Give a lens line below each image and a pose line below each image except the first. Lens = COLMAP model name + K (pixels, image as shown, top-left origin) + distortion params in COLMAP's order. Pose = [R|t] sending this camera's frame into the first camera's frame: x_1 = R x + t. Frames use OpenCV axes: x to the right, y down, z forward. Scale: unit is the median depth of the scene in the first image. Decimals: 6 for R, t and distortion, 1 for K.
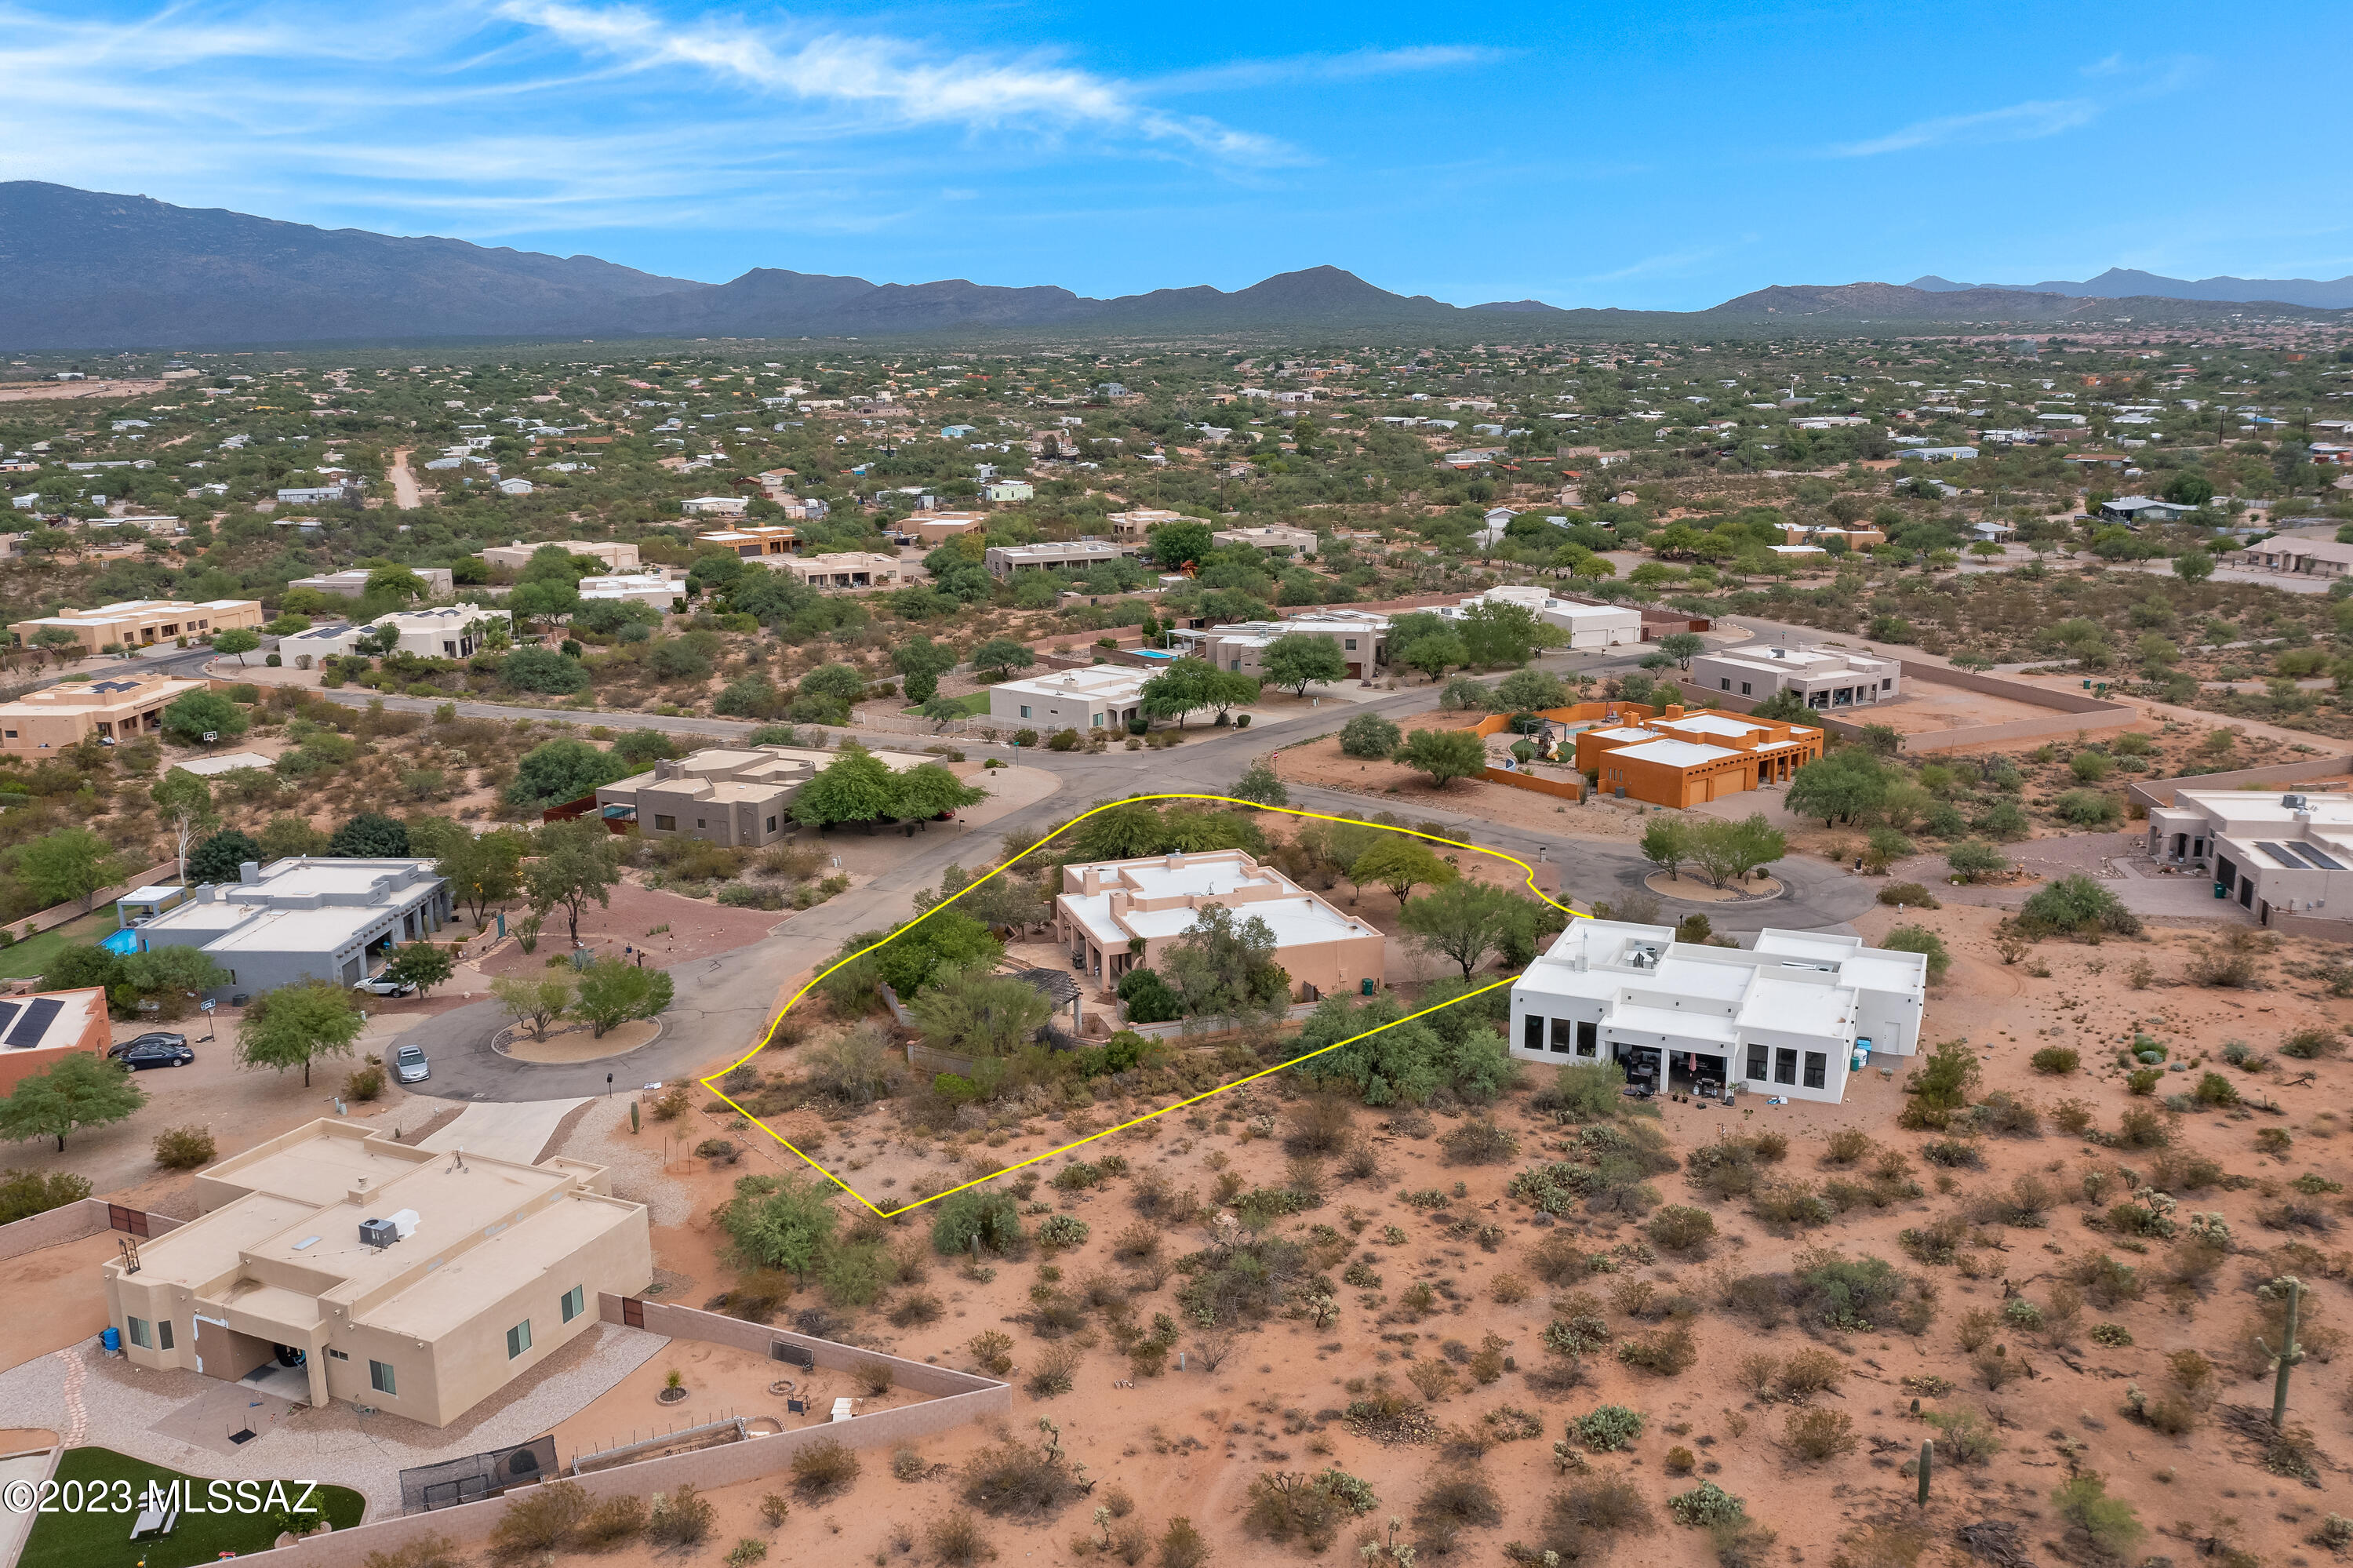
lens RADIAL K [[1897.8, 0, 1176.5], [0, 1897.8, 784.0], [0, 0, 1]] dist [0.001047, -0.002596]
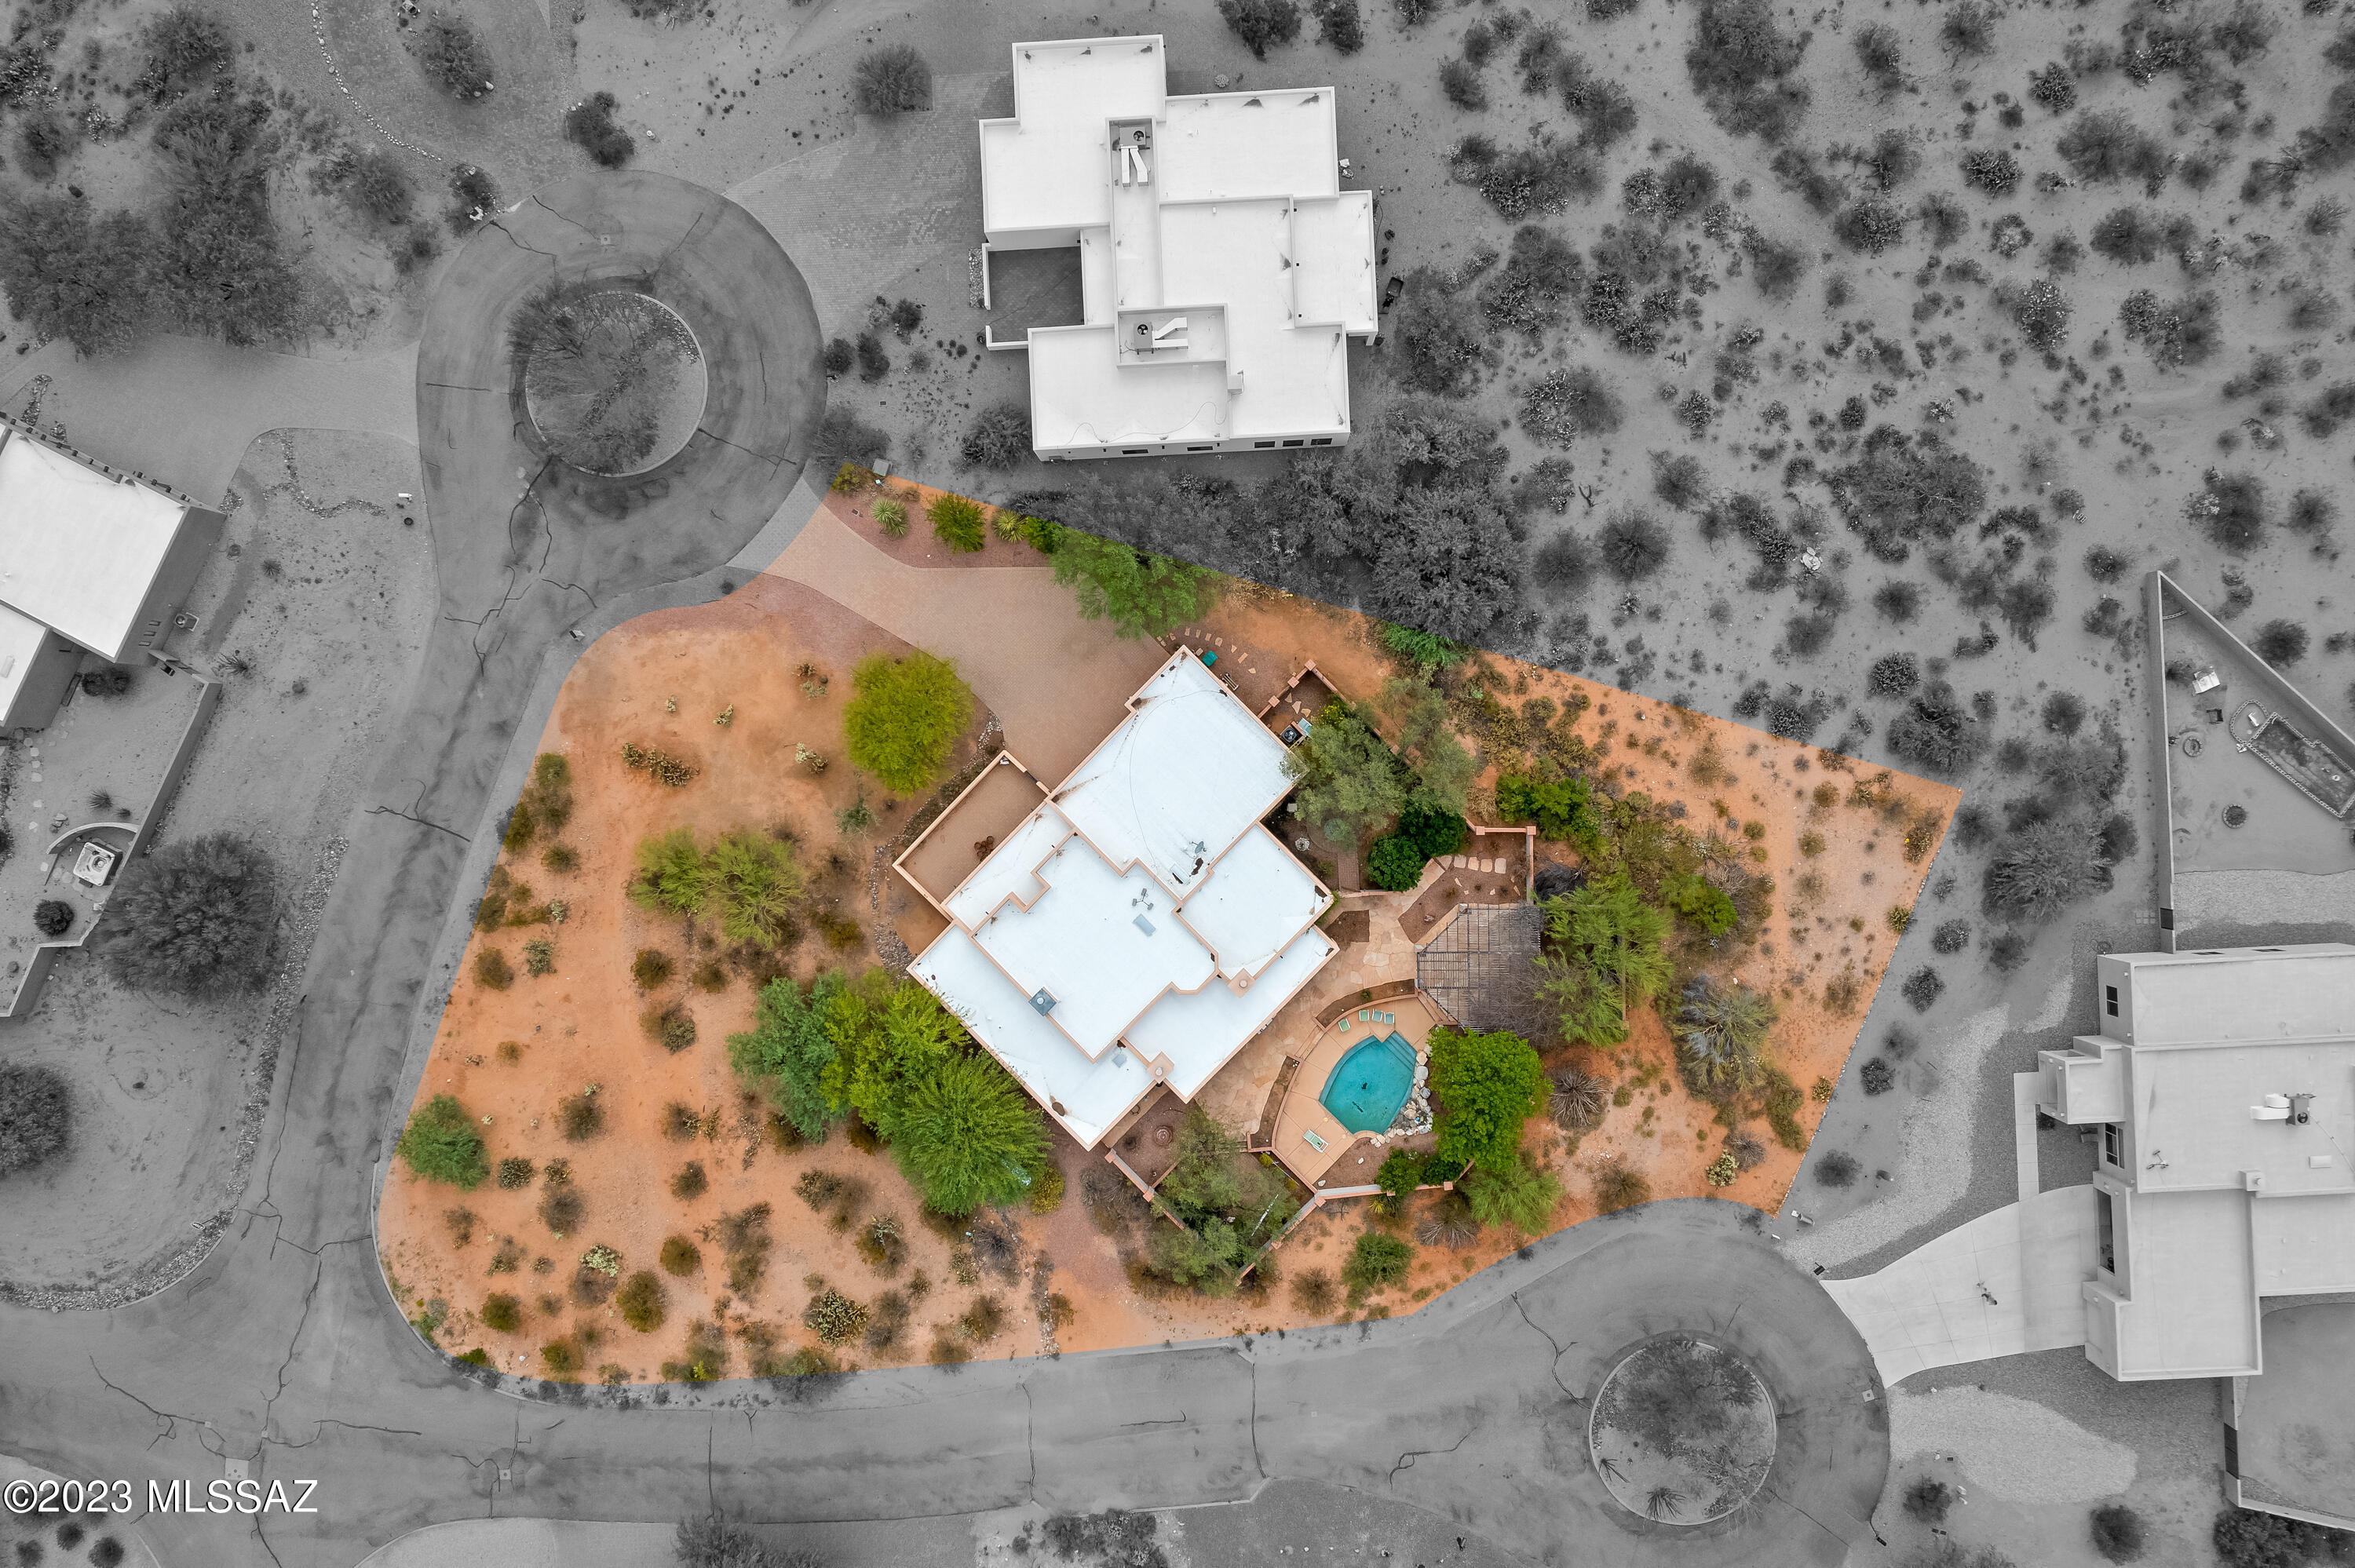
lens RADIAL K [[1899.1, 0, 1177.5], [0, 1899.1, 784.0], [0, 0, 1]] dist [0.001047, -0.002596]
pose [[-0.452690, -0.891386, 0.022410, 0.052975], [0.241777, -0.098517, 0.965318, -0.982530], [-0.858263, 0.442408, 0.260114, 1.101224]]
